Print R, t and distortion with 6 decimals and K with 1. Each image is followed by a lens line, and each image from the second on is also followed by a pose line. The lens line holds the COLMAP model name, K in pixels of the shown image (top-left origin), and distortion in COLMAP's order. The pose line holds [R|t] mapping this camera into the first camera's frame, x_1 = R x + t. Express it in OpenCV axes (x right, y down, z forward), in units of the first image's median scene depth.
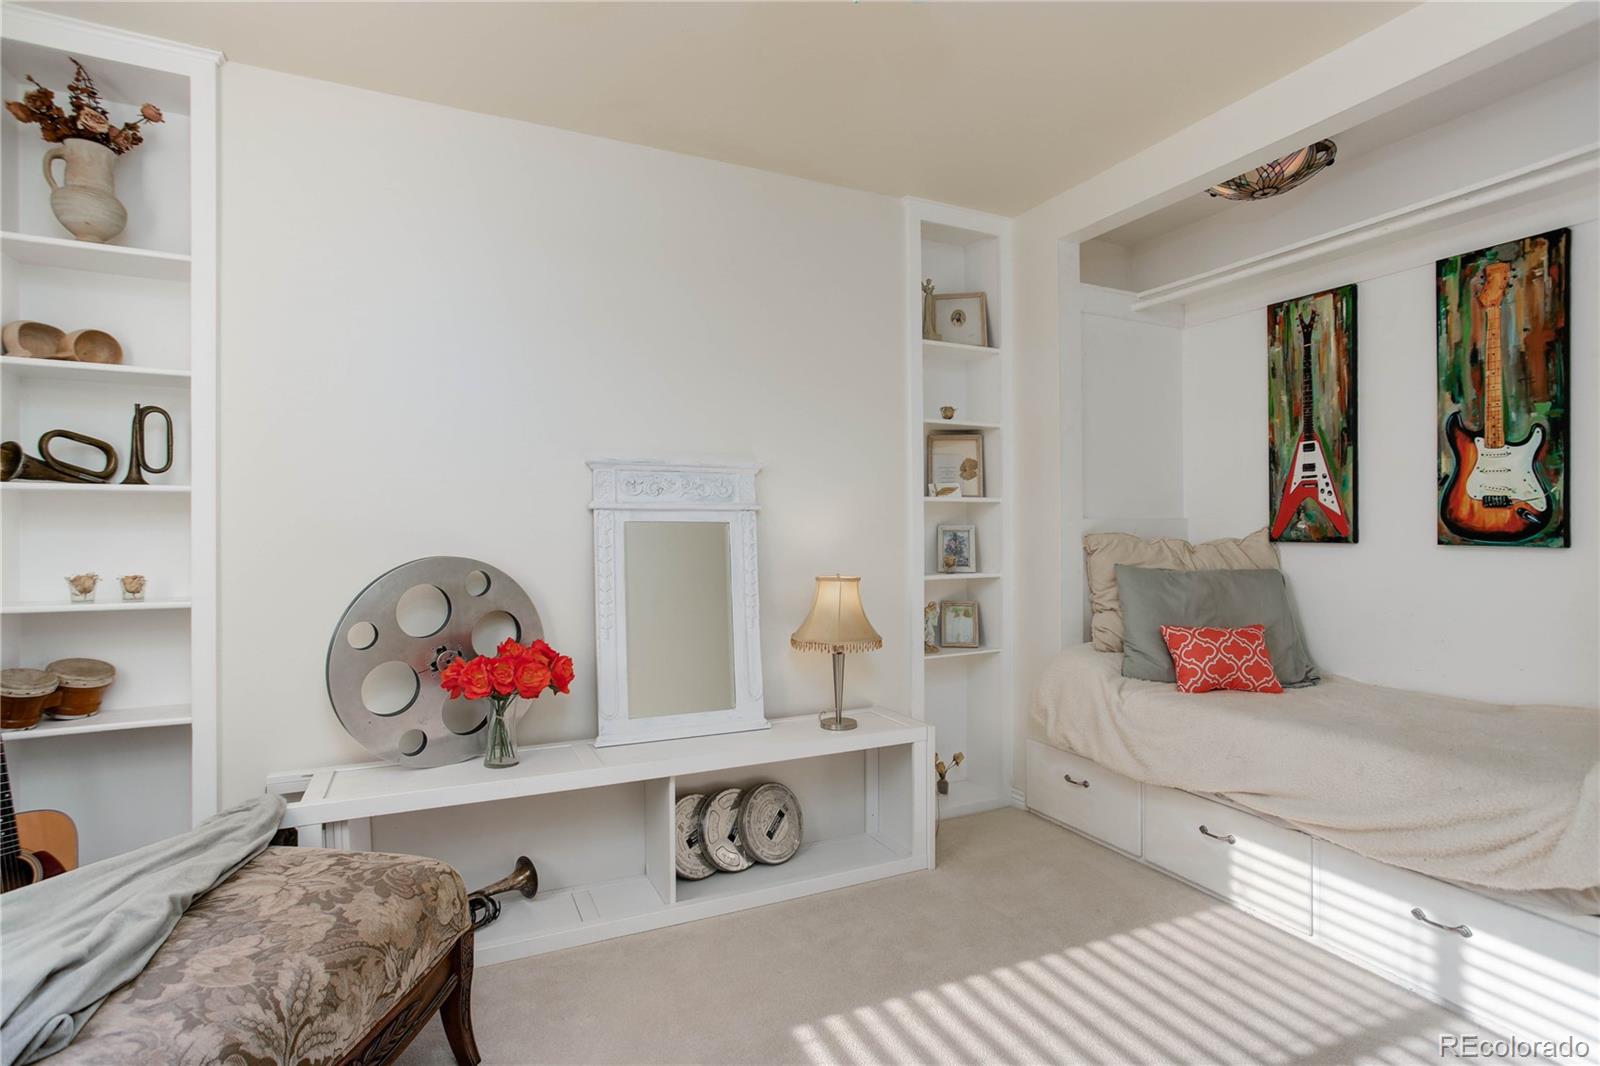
lens RADIAL K [[797.0, 0, 800.0], [0, 797.0, 533.0], [0, 0, 1]] dist [-0.001920, 0.001025]
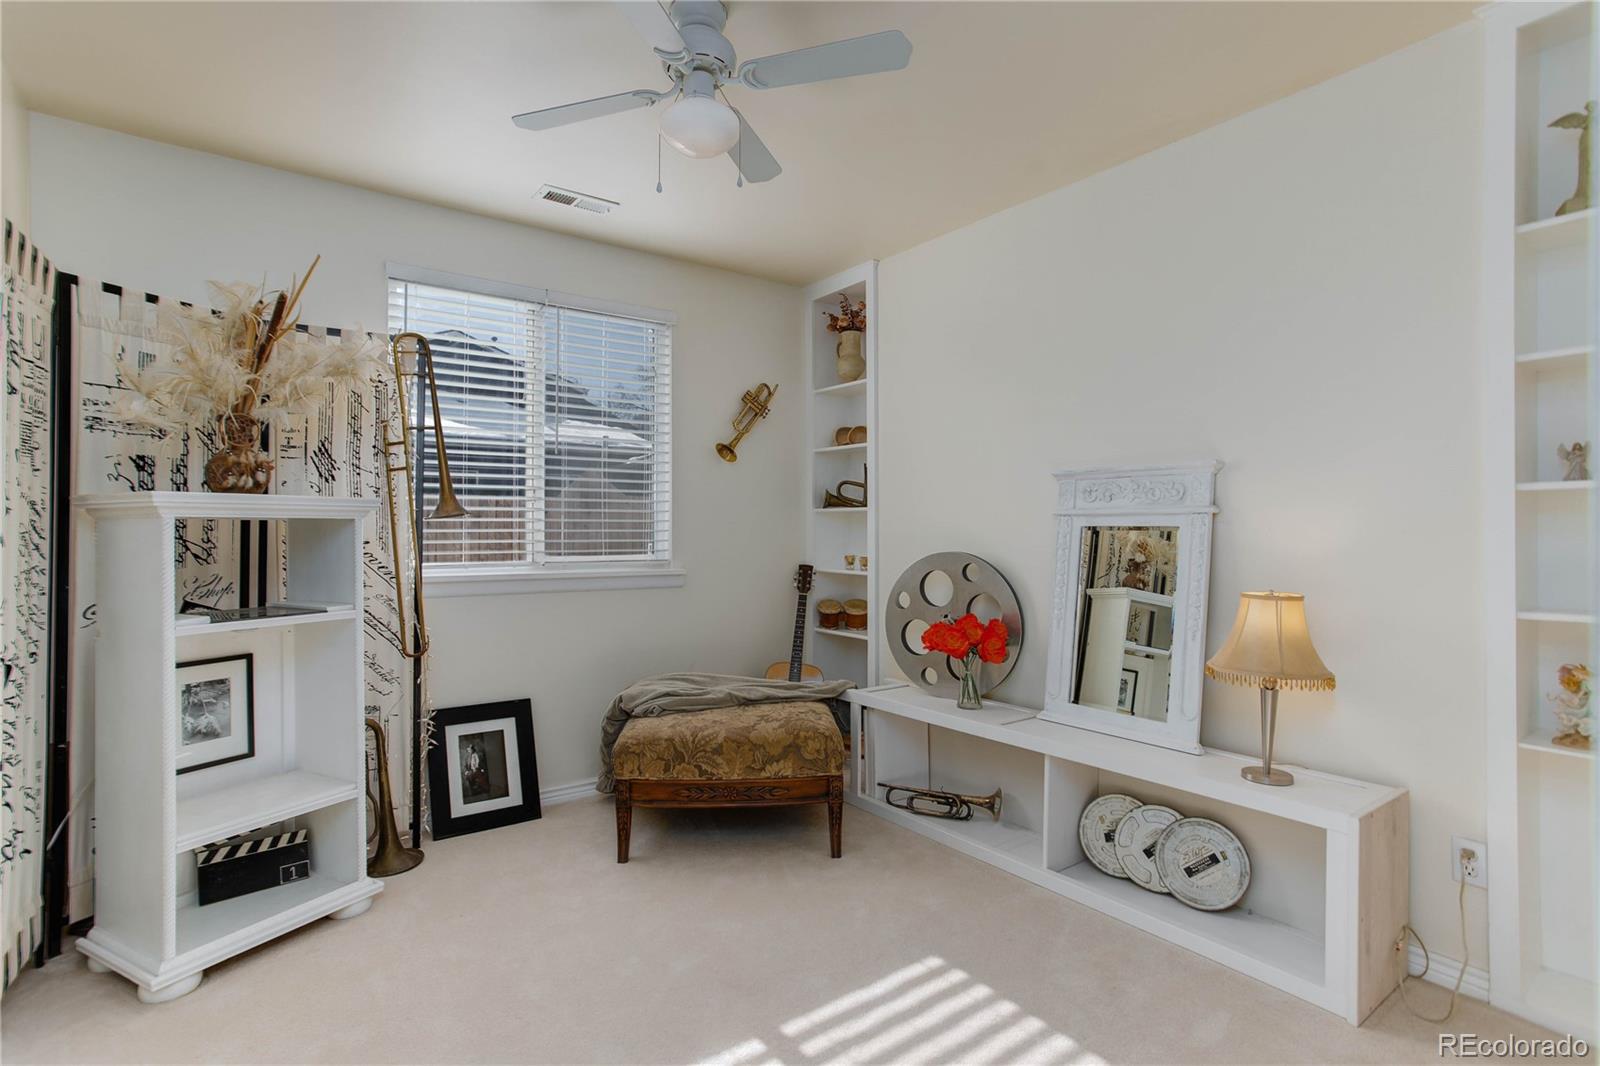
lens RADIAL K [[797.0, 0, 800.0], [0, 797.0, 533.0], [0, 0, 1]] dist [-0.001920, 0.001025]
pose [[0.217578, -0.000392, -0.976043, 0.778295], [-0.020435, 0.999779, -0.004956, 0.008796], [0.975829, 0.021024, 0.217522, 0.379352]]
